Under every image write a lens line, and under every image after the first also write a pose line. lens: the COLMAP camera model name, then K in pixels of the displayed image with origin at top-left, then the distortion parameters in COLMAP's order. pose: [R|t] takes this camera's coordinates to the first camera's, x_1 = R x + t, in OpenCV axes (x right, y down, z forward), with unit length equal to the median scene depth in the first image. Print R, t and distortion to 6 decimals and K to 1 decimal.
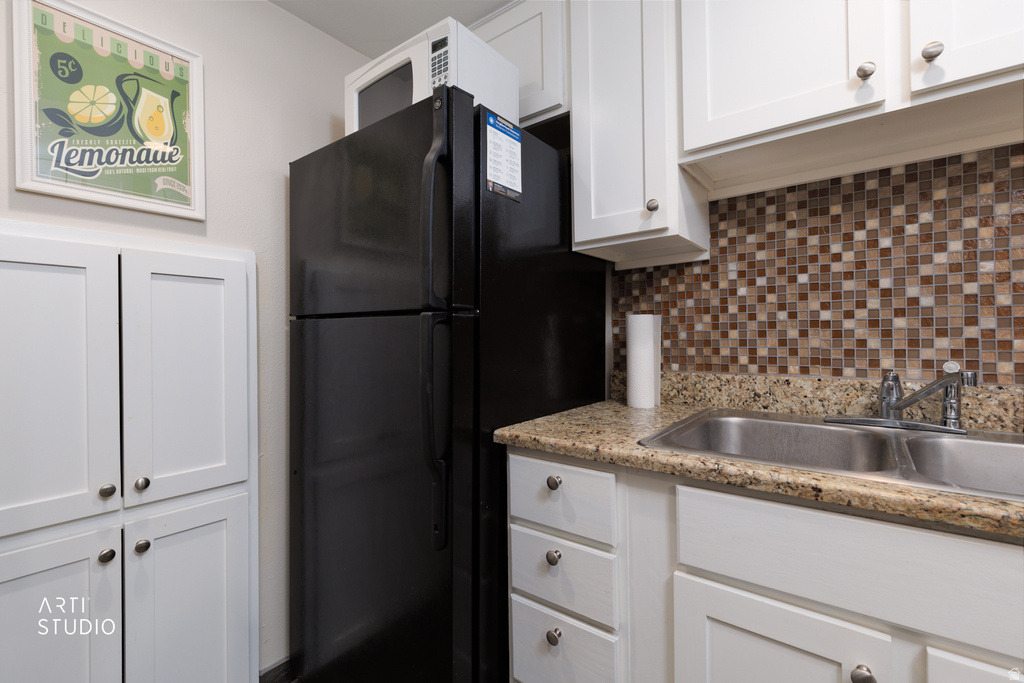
lens RADIAL K [[455.2, 0, 515.5], [0, 455.2, 339.2], [0, 0, 1]] dist [0.006692, -0.001544]
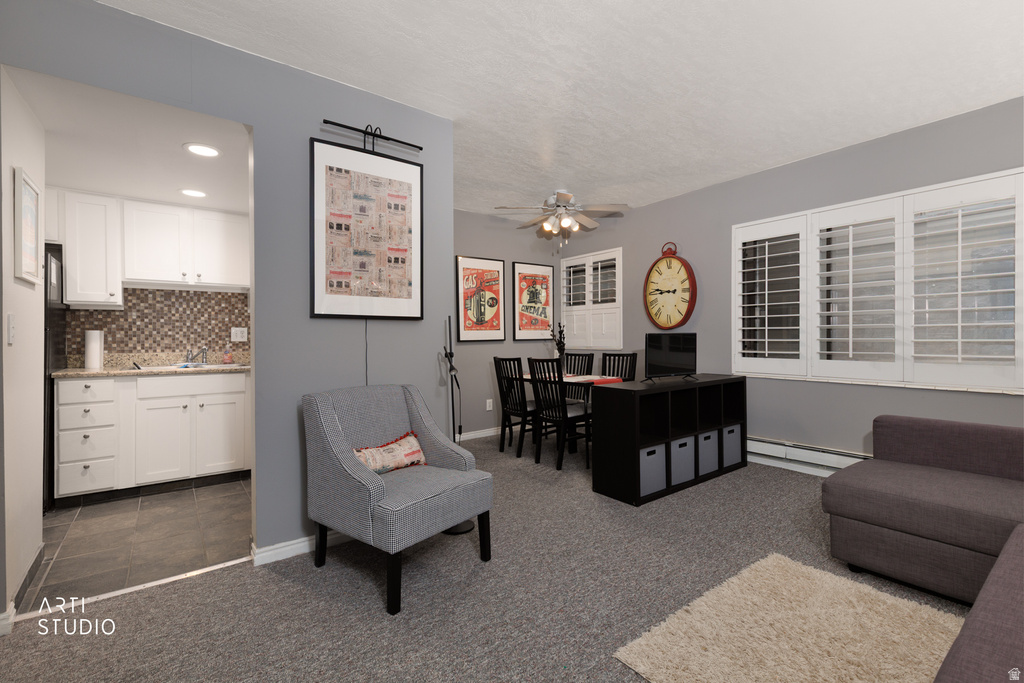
lens RADIAL K [[455.2, 0, 515.5], [0, 455.2, 339.2], [0, 0, 1]] dist [0.006692, -0.001544]
pose [[0.252980, 0.008809, 0.967431, -1.741251], [0.002257, 0.999950, -0.009696, 0.025972], [-0.967469, 0.004637, 0.252948, -2.074232]]
